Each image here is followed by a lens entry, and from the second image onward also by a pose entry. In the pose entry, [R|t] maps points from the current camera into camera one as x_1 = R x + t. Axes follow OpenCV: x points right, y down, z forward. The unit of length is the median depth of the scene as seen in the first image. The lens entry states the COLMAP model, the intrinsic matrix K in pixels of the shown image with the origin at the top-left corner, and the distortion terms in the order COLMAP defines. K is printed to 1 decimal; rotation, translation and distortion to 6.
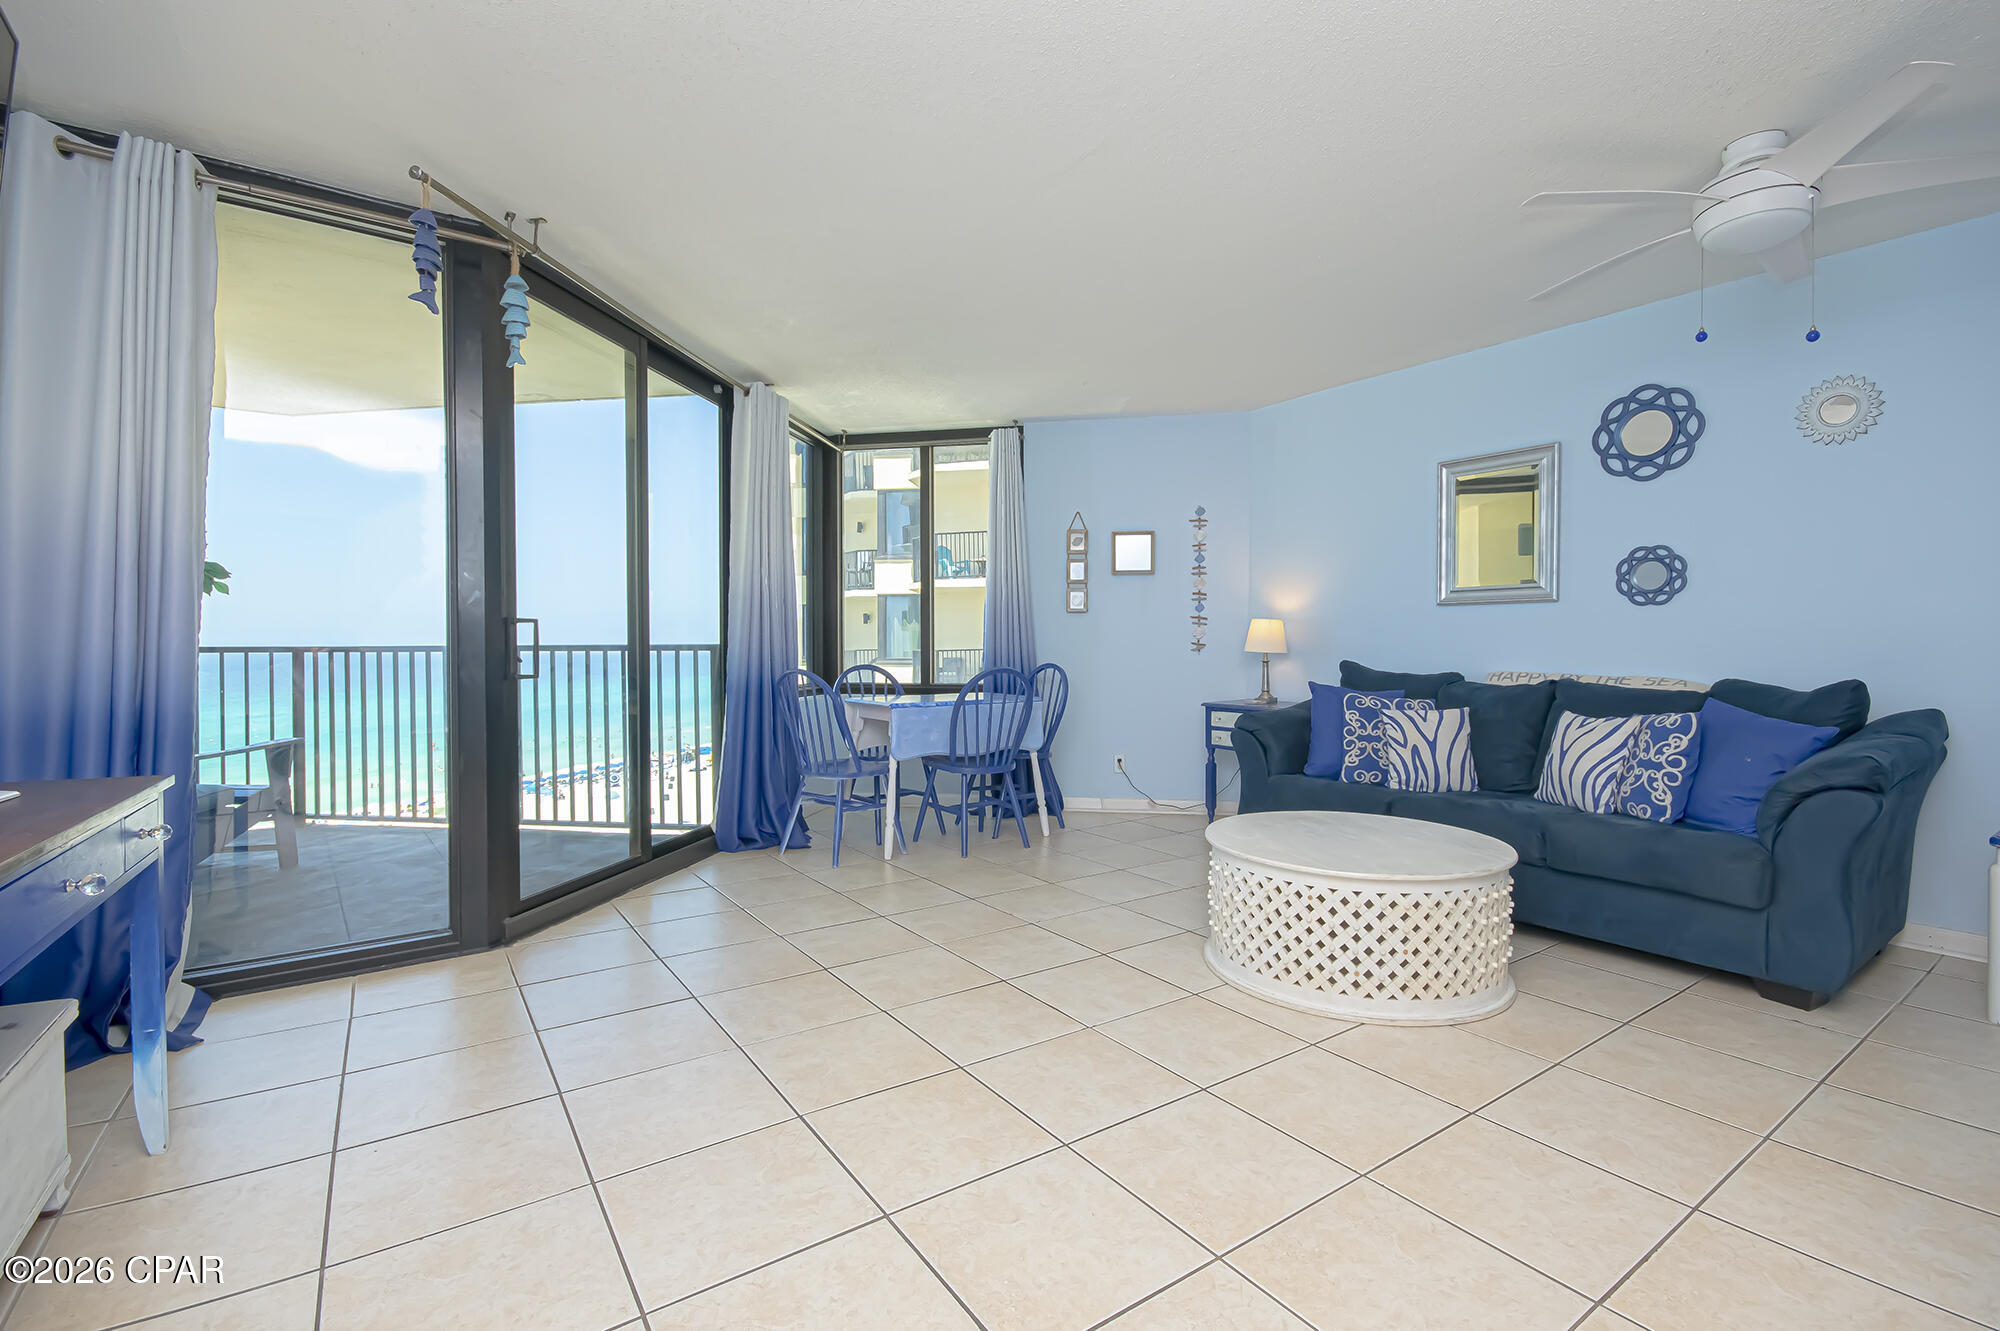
lens RADIAL K [[890.2, 0, 996.2], [0, 890.2, 658.3], [0, 0, 1]] dist [0.002646, -0.008270]
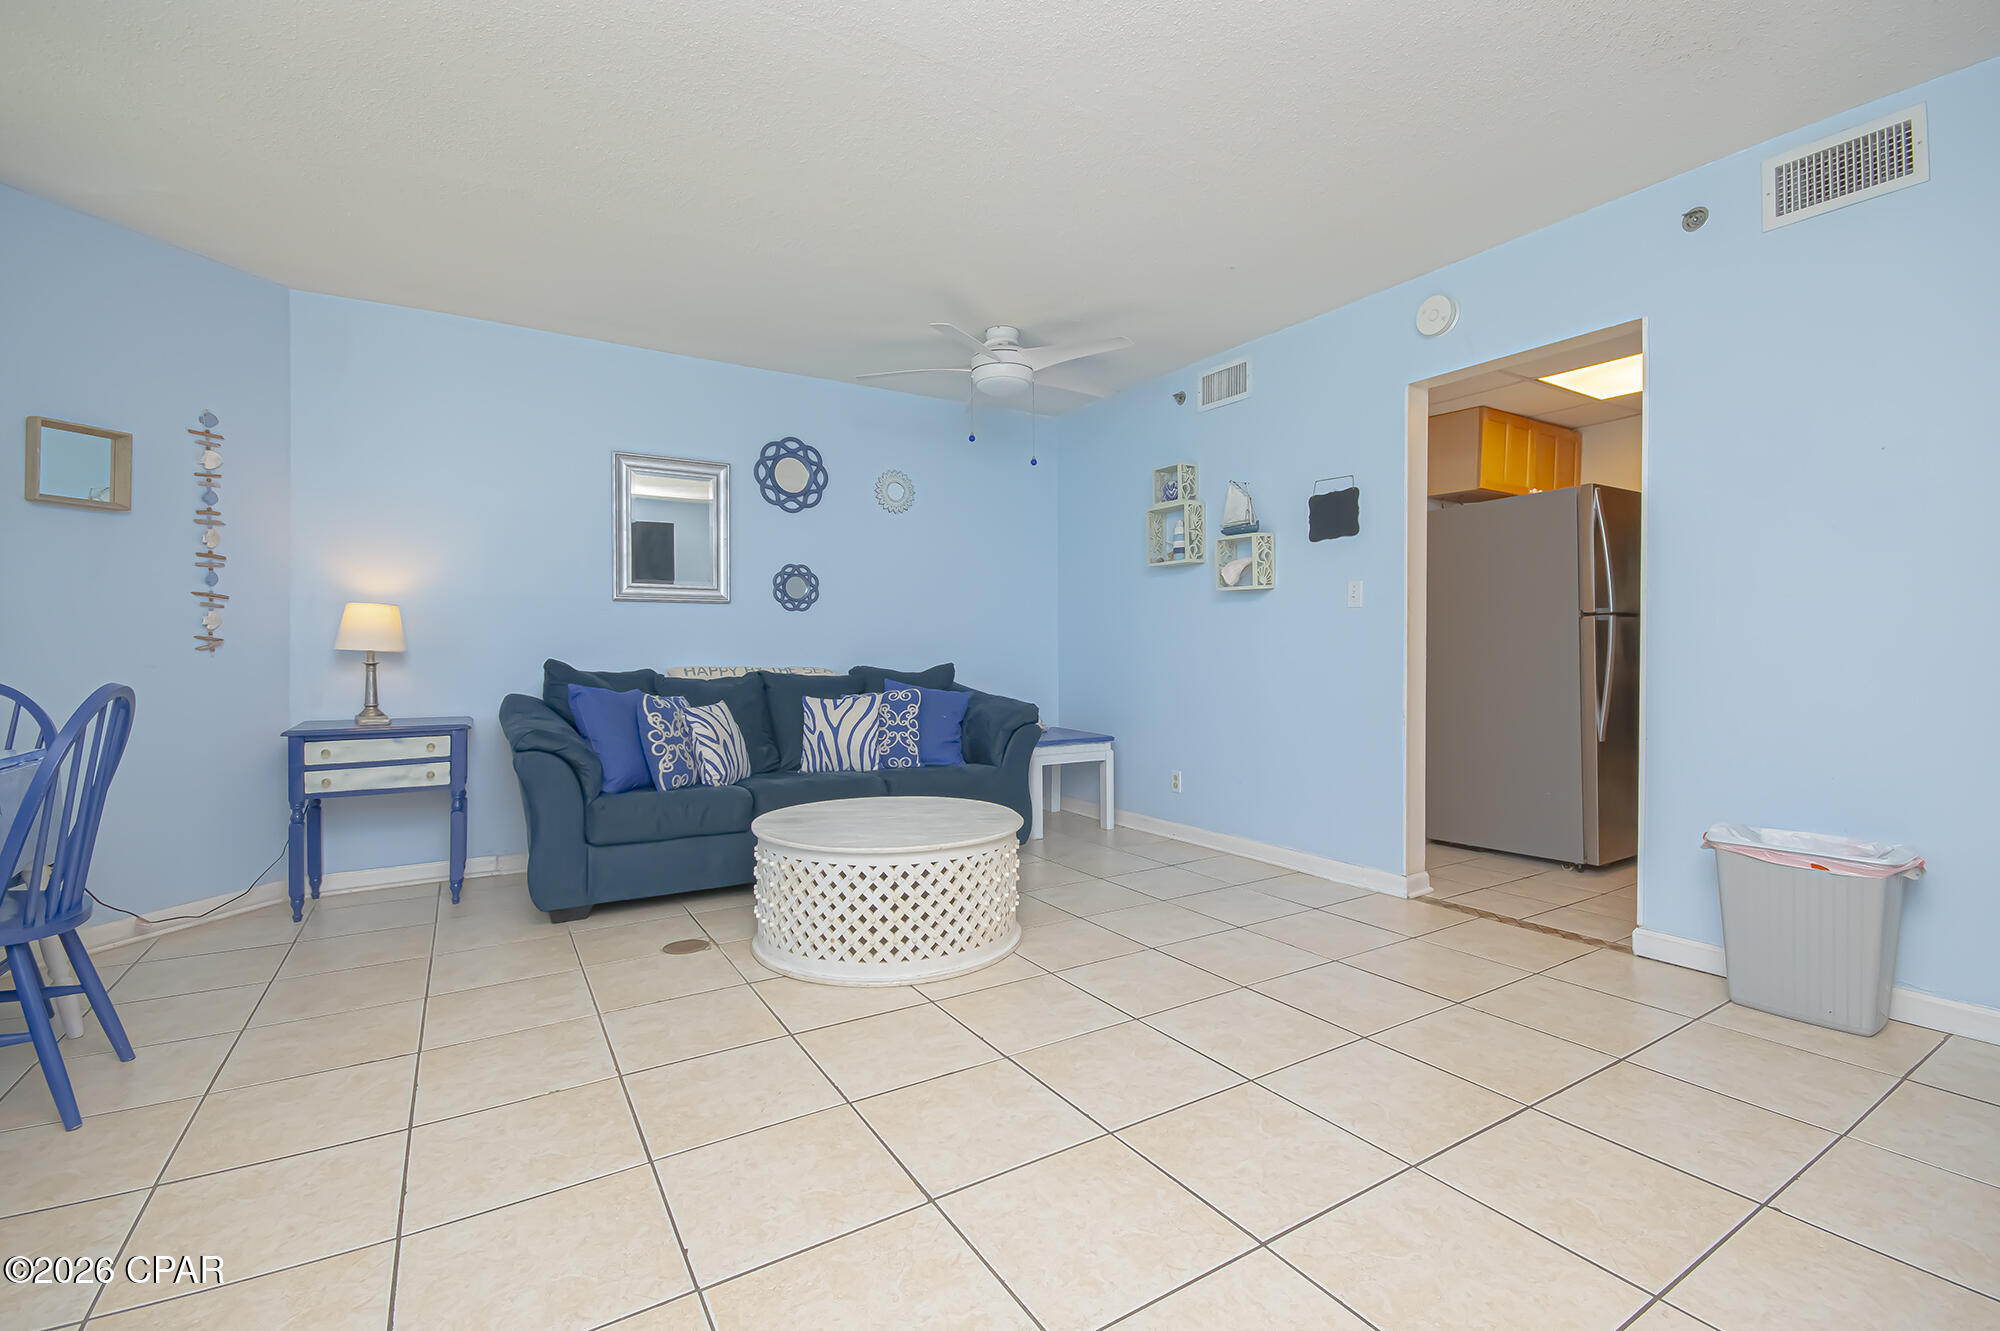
lens RADIAL K [[890.2, 0, 1006.9], [0, 890.2, 653.3], [0, 0, 1]] dist [0.002646, -0.008270]
pose [[0.038518, -0.007160, 0.999232, -0.527126], [0.015078, 0.999865, 0.006583, -0.002386], [-0.999144, 0.014813, 0.038621, 0.642631]]
